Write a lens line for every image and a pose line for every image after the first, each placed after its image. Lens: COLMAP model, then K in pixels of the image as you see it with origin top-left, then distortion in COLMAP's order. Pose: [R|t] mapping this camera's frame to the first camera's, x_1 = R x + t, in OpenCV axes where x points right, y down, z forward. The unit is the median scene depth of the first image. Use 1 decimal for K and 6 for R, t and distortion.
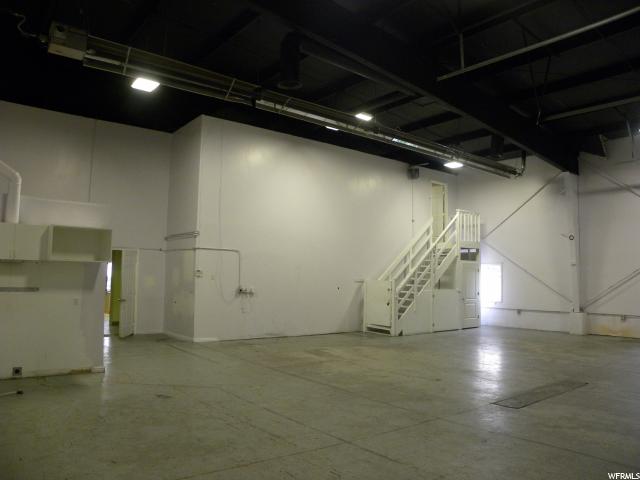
lens RADIAL K [[492.9, 0, 320.0], [0, 492.9, 240.0], [0, 0, 1]] dist [-0.128156, 0.080986]
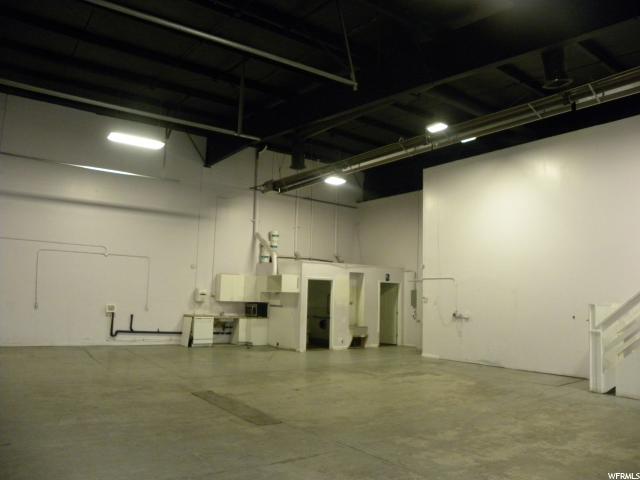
lens RADIAL K [[492.9, 0, 320.0], [0, 492.9, 240.0], [0, 0, 1]] dist [-0.128156, 0.080986]
pose [[-0.045886, -0.136381, -0.989593, 0.931859], [0.048629, 0.989157, -0.138575, 0.073578], [0.997762, -0.054482, -0.038756, 0.753494]]
